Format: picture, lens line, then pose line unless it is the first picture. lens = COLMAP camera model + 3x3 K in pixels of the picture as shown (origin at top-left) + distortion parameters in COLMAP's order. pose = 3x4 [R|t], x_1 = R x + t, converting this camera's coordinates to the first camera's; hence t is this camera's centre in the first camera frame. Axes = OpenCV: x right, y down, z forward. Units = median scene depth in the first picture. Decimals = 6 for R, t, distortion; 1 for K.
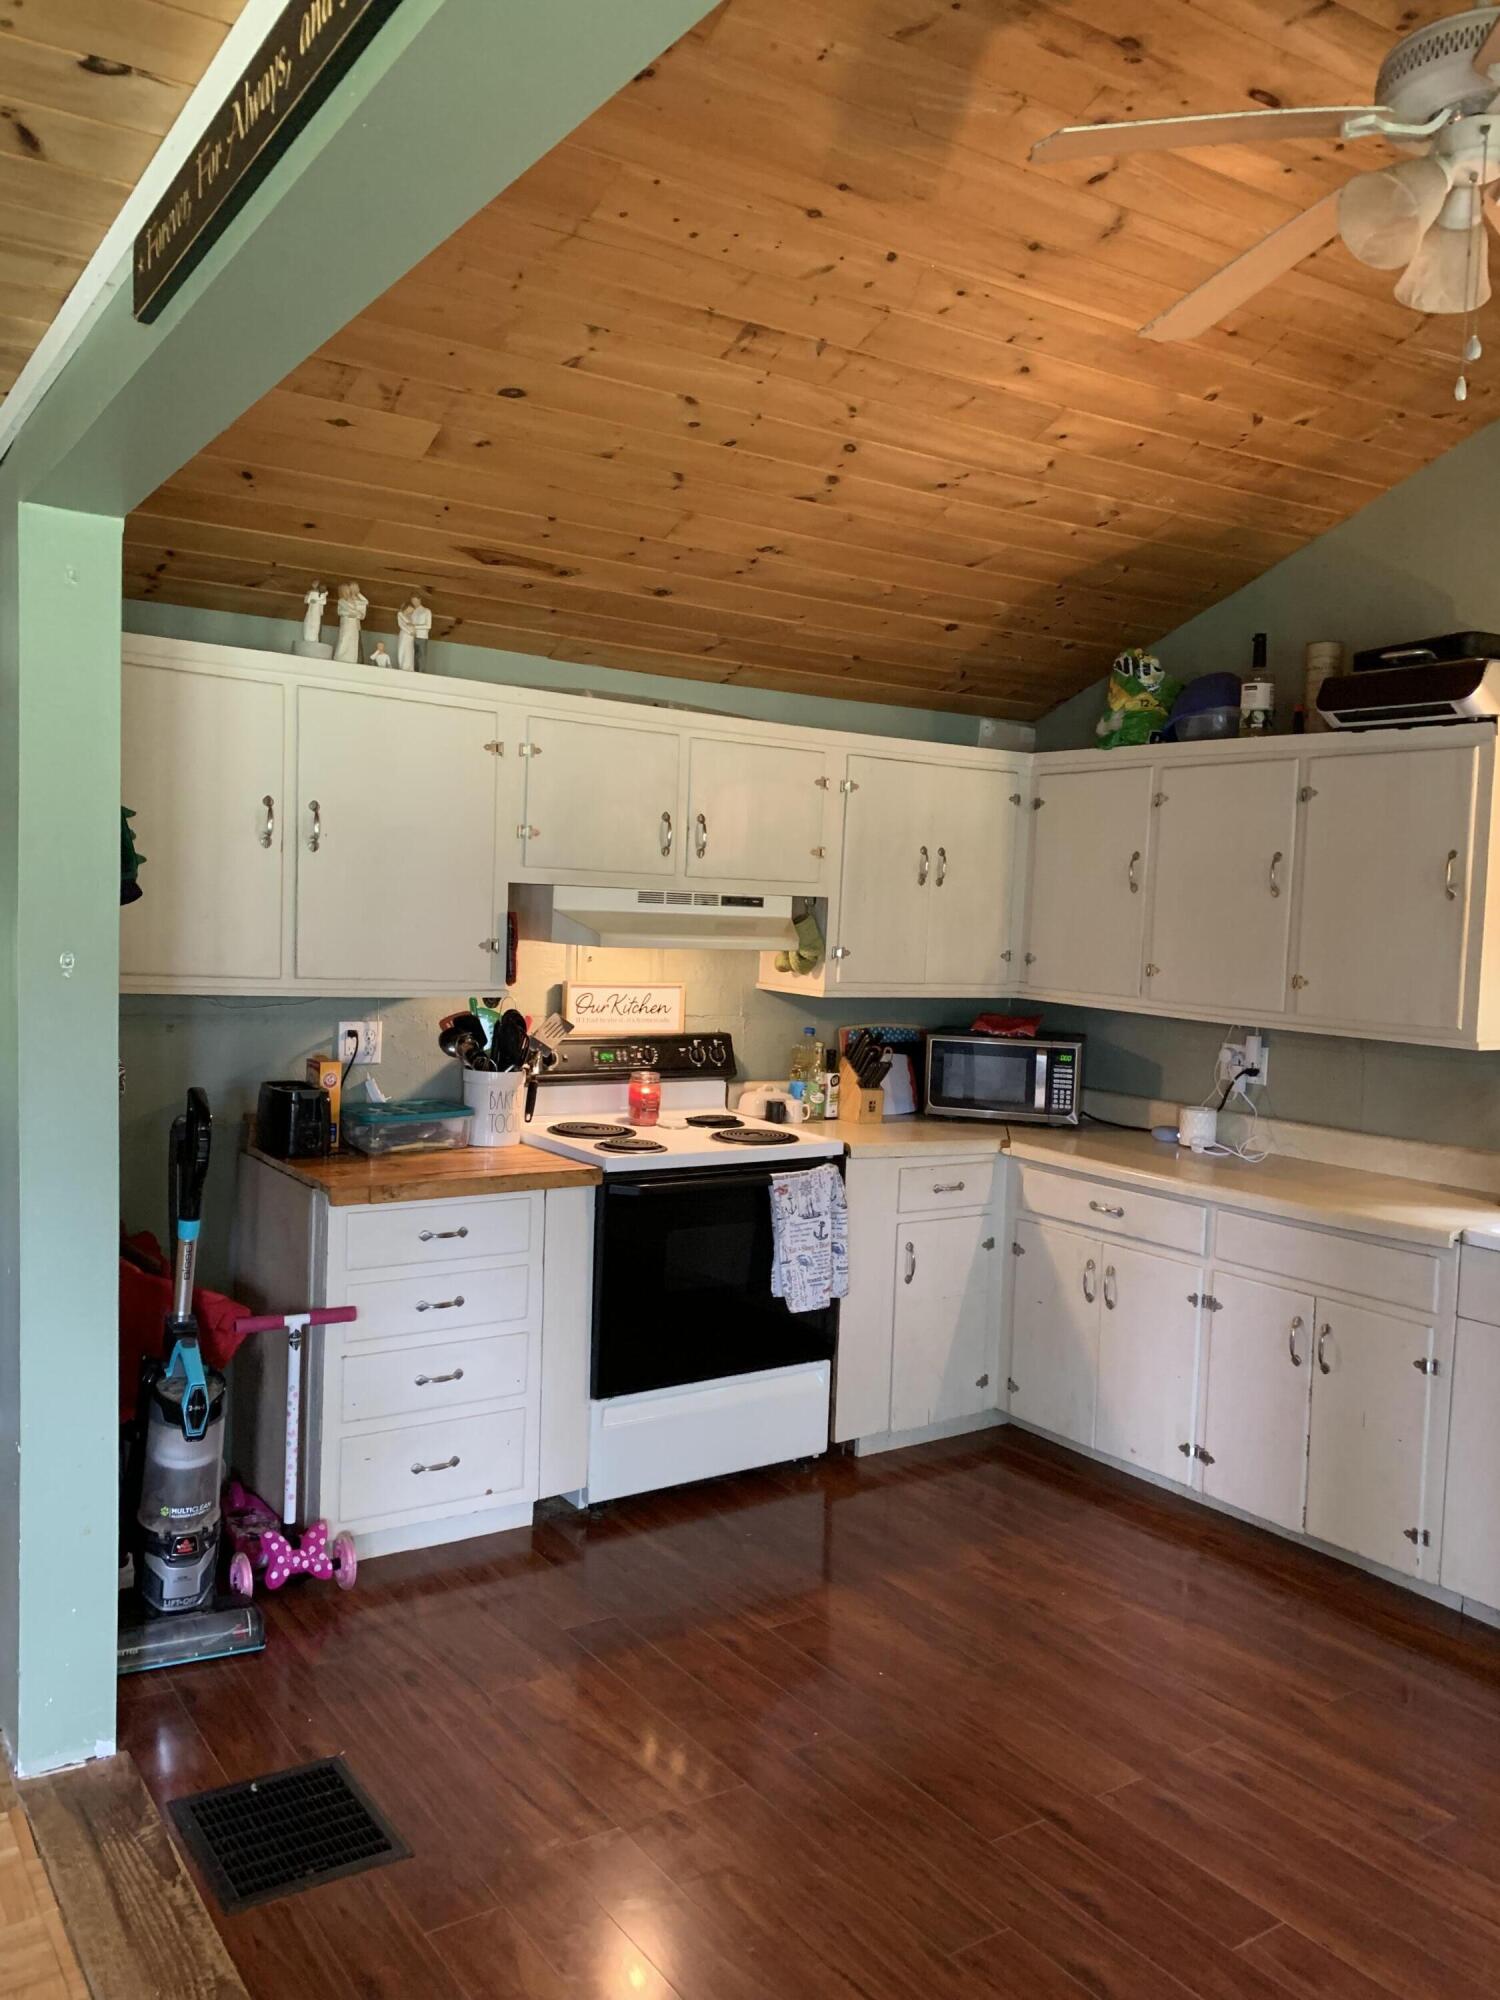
lens RADIAL K [[1548.2, 0, 750.0], [0, 1548.2, 1000.0], [0, 0, 1]] dist [0.221723, -0.598061]
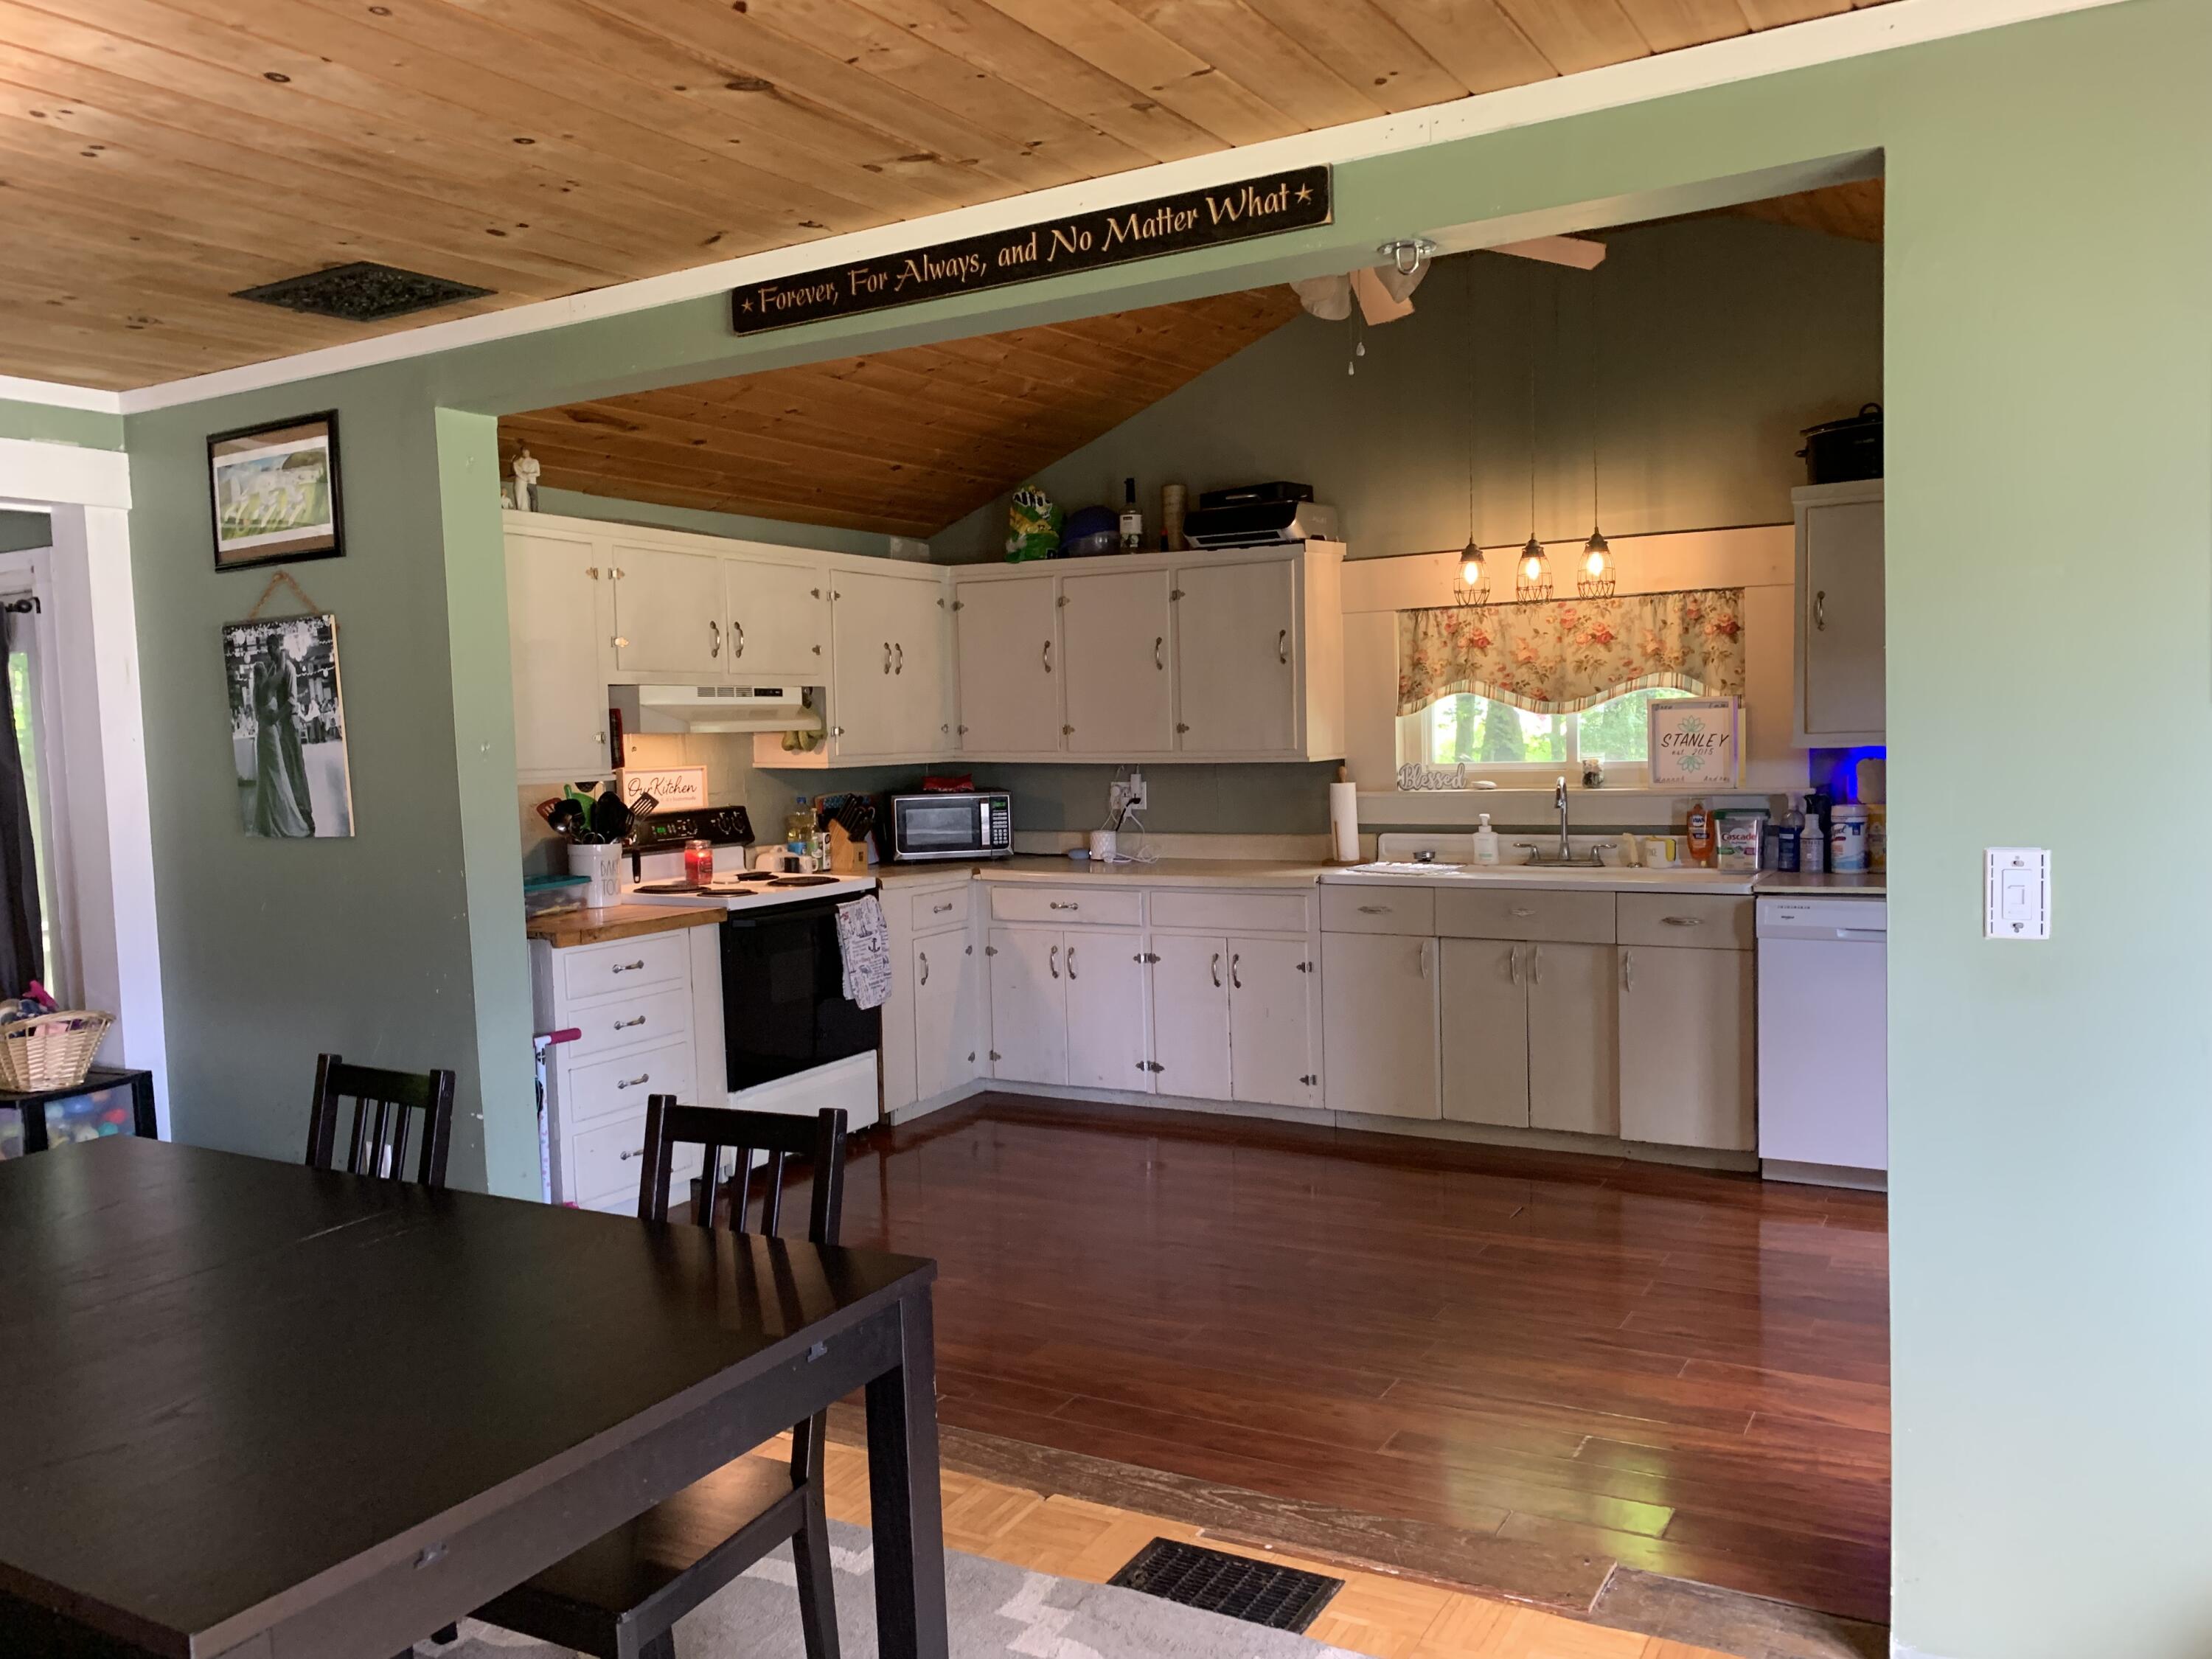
lens RADIAL K [[1712.3, 0, 1106.0], [0, 1712.3, 829.5], [0, 0, 1]] dist [0.221723, -0.598061]
pose [[0.898075, -0.089583, 0.430623, -0.363340], [0.086110, 0.995903, 0.027594, 0.029366], [-0.431330, 0.012299, 0.902110, -0.339617]]
